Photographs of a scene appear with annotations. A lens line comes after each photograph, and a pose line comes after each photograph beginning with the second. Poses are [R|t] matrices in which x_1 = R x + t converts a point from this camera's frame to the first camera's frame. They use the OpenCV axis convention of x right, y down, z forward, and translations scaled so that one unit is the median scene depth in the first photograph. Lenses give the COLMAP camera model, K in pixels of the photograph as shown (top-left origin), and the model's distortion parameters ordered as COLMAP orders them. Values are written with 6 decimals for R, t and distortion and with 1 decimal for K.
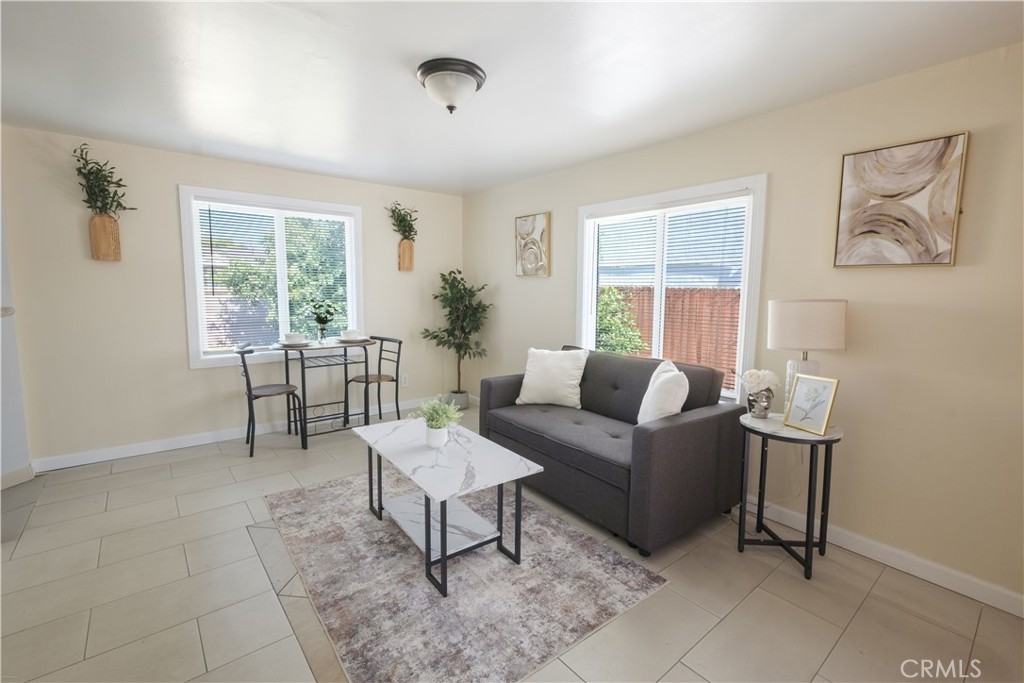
lens RADIAL K [[448.2, 0, 505.6], [0, 448.2, 335.7], [0, 0, 1]] dist [-0.002136, -0.000433]
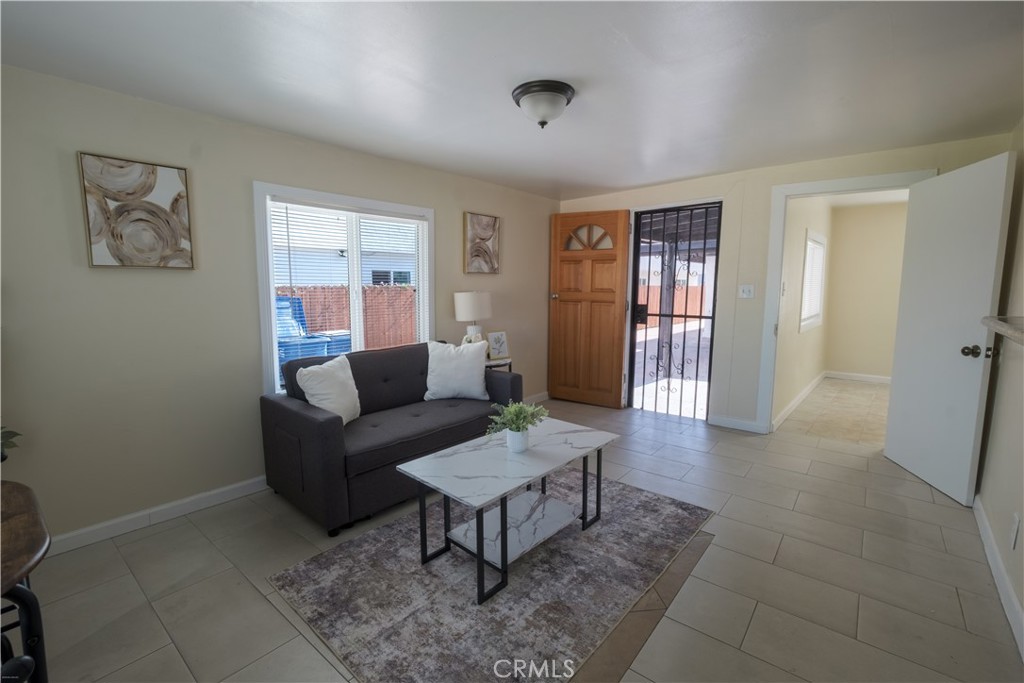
lens RADIAL K [[451.8, 0, 504.2], [0, 451.8, 332.9], [0, 0, 1]] dist [0.000298, 0.000041]
pose [[-0.190425, -0.113863, 0.975076, -1.128716], [0.107479, 0.984862, 0.135995, -0.148364], [-0.975800, 0.130697, -0.175305, 1.222926]]
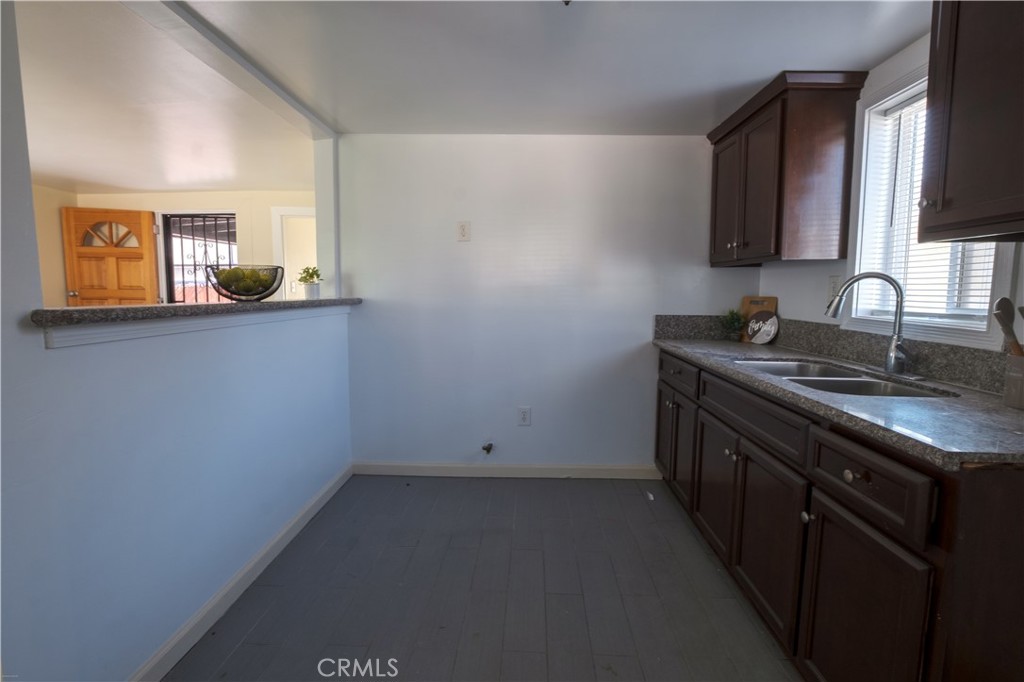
lens RADIAL K [[448.2, 0, 505.6], [0, 448.2, 335.2], [0, 0, 1]] dist [-0.002136, -0.000433]
pose [[-0.765556, -0.083280, 0.637956, -1.916200], [0.056714, 0.978991, 0.195856, -0.100850], [-0.640864, 0.186120, -0.744750, 0.853035]]
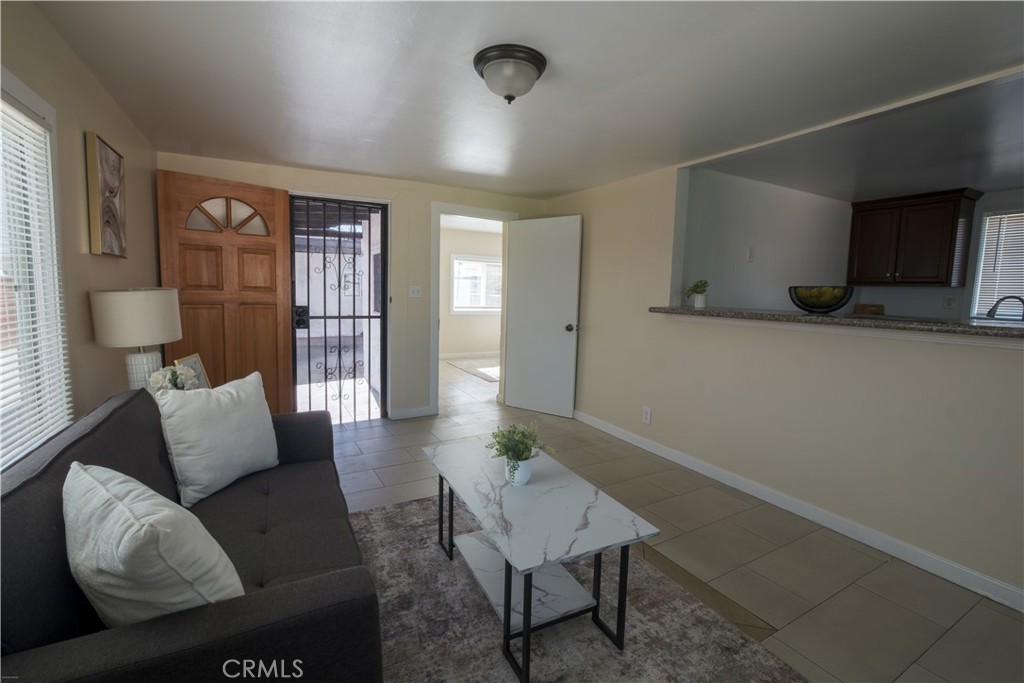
lens RADIAL K [[448.2, 0, 505.6], [0, 448.2, 335.7], [0, 0, 1]] dist [-0.002136, -0.000433]
pose [[-0.985474, -0.049605, 0.162421, -0.264244], [-0.014224, 0.977139, 0.212125, -0.197505], [-0.169231, 0.206734, -0.963650, 1.819625]]
